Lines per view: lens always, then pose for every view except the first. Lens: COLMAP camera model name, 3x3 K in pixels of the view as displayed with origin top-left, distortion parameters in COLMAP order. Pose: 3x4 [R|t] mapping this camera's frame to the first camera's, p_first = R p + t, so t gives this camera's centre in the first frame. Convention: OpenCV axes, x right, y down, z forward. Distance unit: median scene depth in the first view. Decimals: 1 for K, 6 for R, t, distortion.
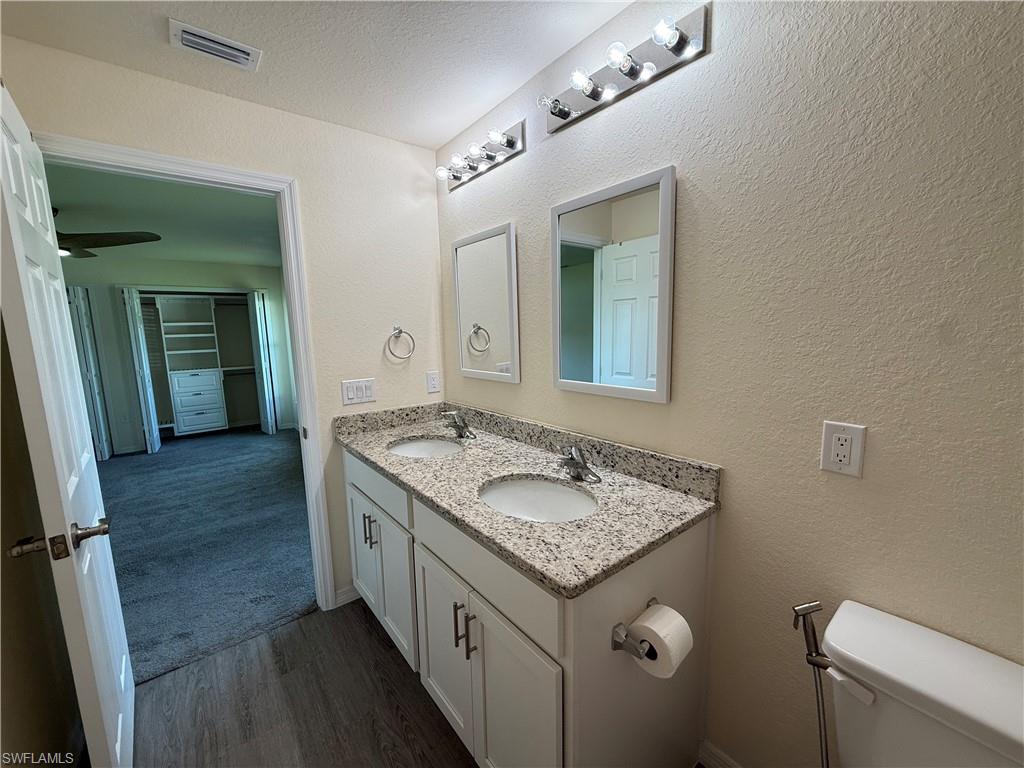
lens RADIAL K [[407.5, 0, 510.5], [0, 407.5, 385.2], [0, 0, 1]] dist [0.001108, -0.000088]
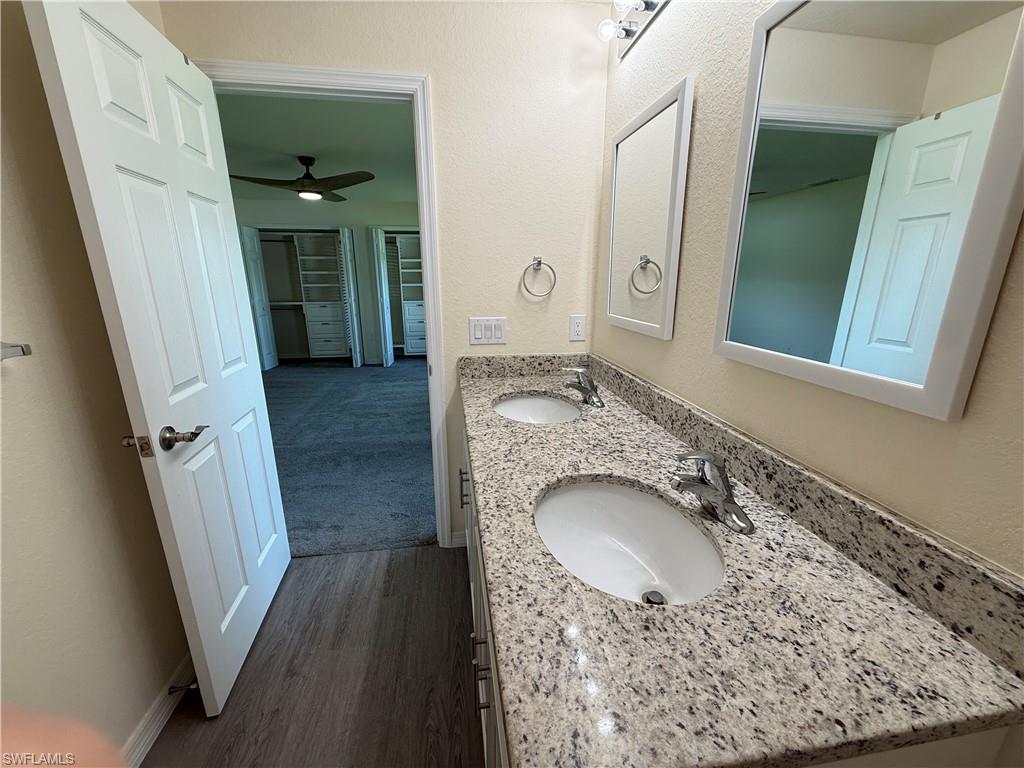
lens RADIAL K [[407.5, 0, 512.1], [0, 407.5, 383.8], [0, 0, 1]] dist [0.001108, -0.000088]
pose [[0.869483, 0.151905, -0.470026, 0.124570], [-0.090316, 0.984389, 0.151067, -0.012299], [0.485636, -0.088899, 0.869629, 0.282998]]
